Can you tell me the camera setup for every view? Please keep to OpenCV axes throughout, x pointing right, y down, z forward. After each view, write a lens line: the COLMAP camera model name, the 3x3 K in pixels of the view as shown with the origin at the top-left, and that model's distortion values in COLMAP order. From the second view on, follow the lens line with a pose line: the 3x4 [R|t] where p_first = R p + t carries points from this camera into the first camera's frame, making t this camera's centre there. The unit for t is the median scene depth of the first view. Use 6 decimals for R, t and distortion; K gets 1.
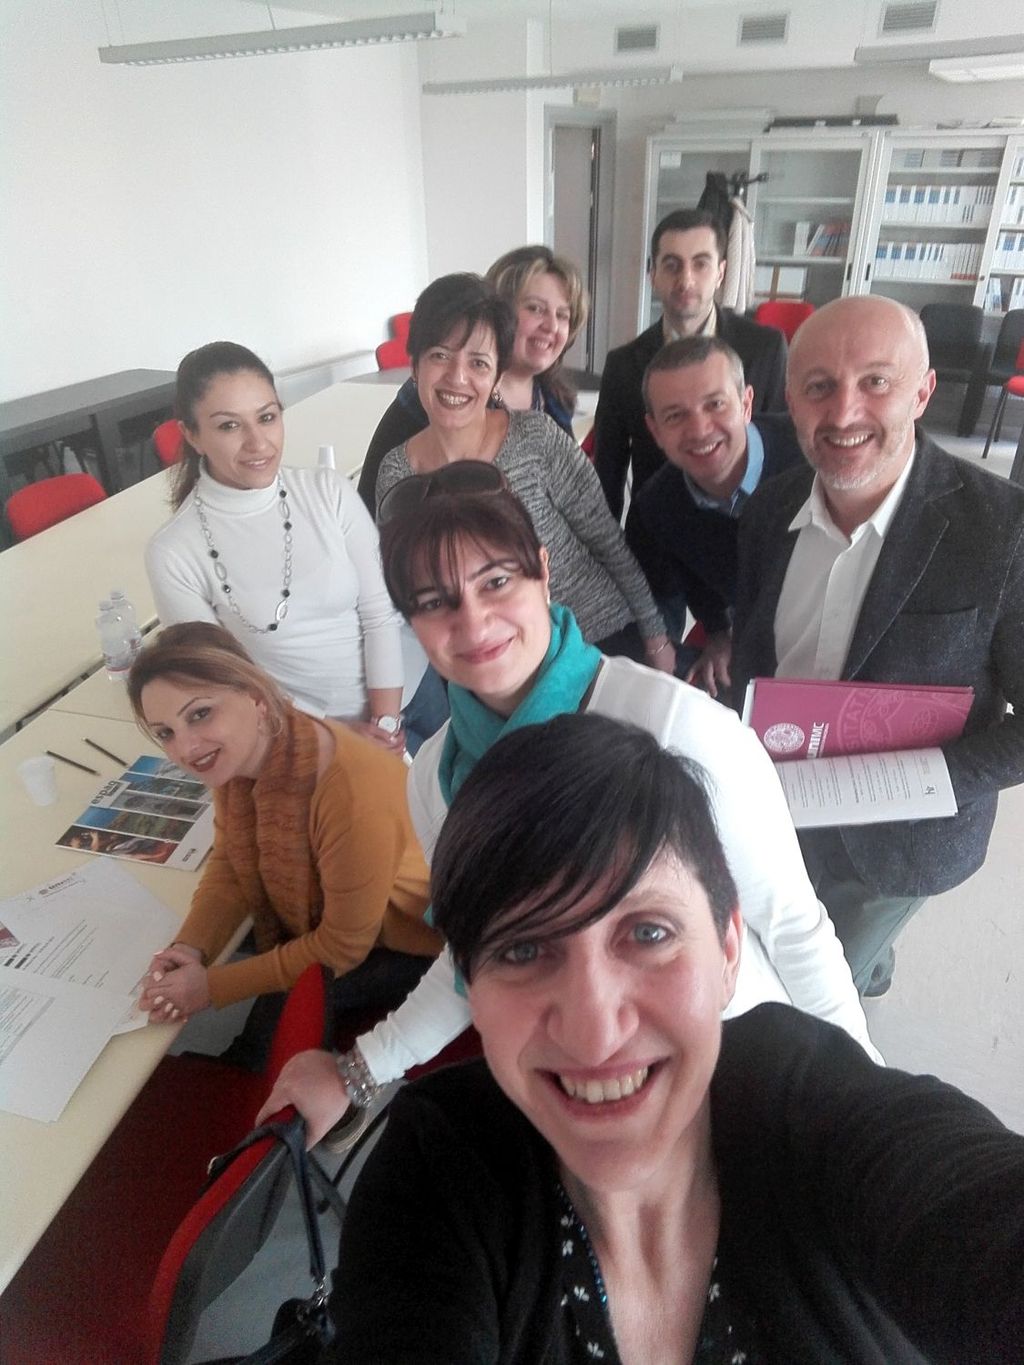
lens RADIAL K [[900.4, 0, 517.3], [0, 900.4, 680.0], [0, 0, 1]] dist [-0.008337, -0.004118]
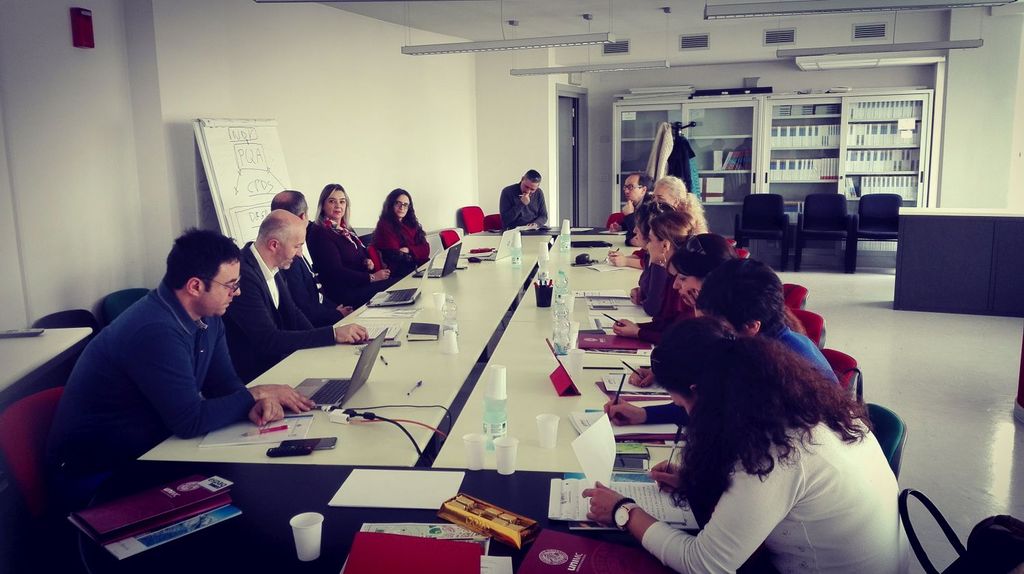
lens RADIAL K [[821.6, 0, 509.5], [0, 821.6, 293.9], [0, 0, 1]] dist [0.115272, -0.225511]
pose [[0.991038, -0.033319, 0.129362, -0.246627], [0.074695, 0.941074, -0.329849, 0.176453], [-0.110749, 0.336556, 0.935128, -0.222283]]
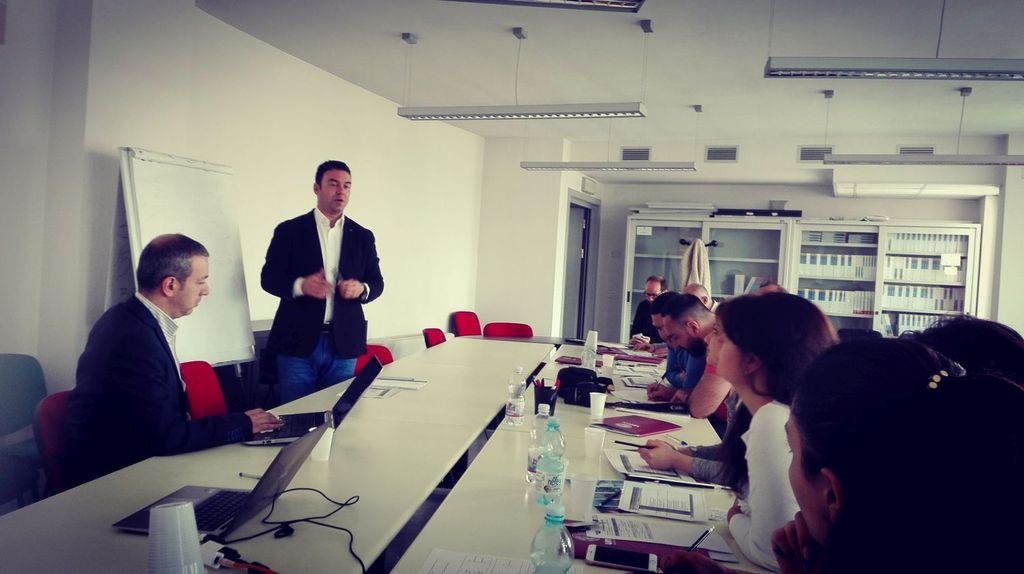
lens RADIAL K [[821.6, 0, 509.5], [0, 821.6, 293.9], [0, 0, 1]] dist [0.115272, -0.225511]
pose [[0.989390, 0.062987, 0.130923, -0.225088], [0.006666, 0.880506, -0.473987, 0.141181], [-0.145134, 0.469831, 0.870744, -0.070158]]
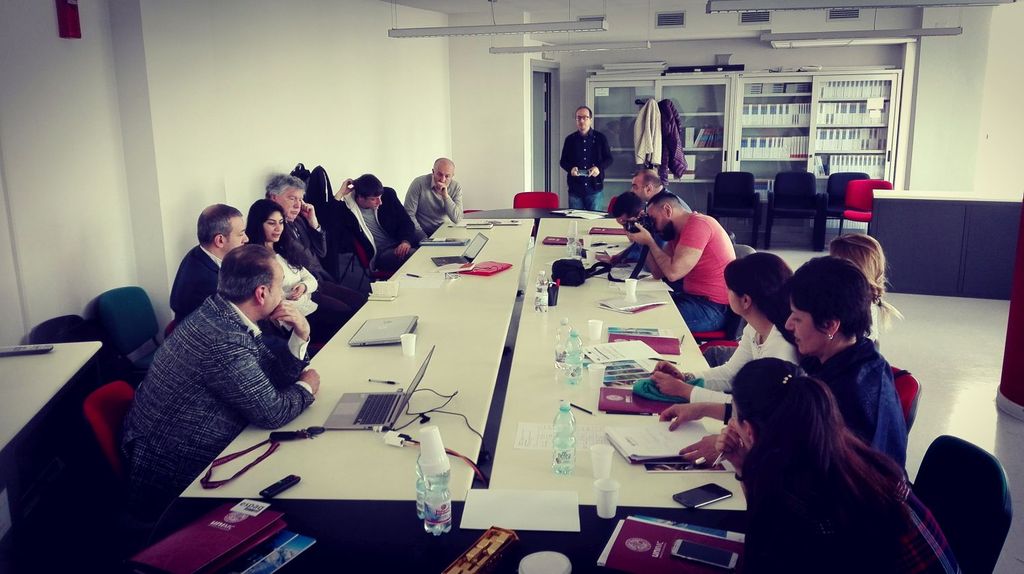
lens RADIAL K [[821.6, 0, 509.5], [0, 821.6, 293.9], [0, 0, 1]] dist [0.115272, -0.225511]
pose [[0.981433, -0.046143, 0.186173, -0.286538], [0.098448, 0.954208, -0.282480, 0.145998], [-0.164613, 0.295564, 0.941034, -0.221818]]
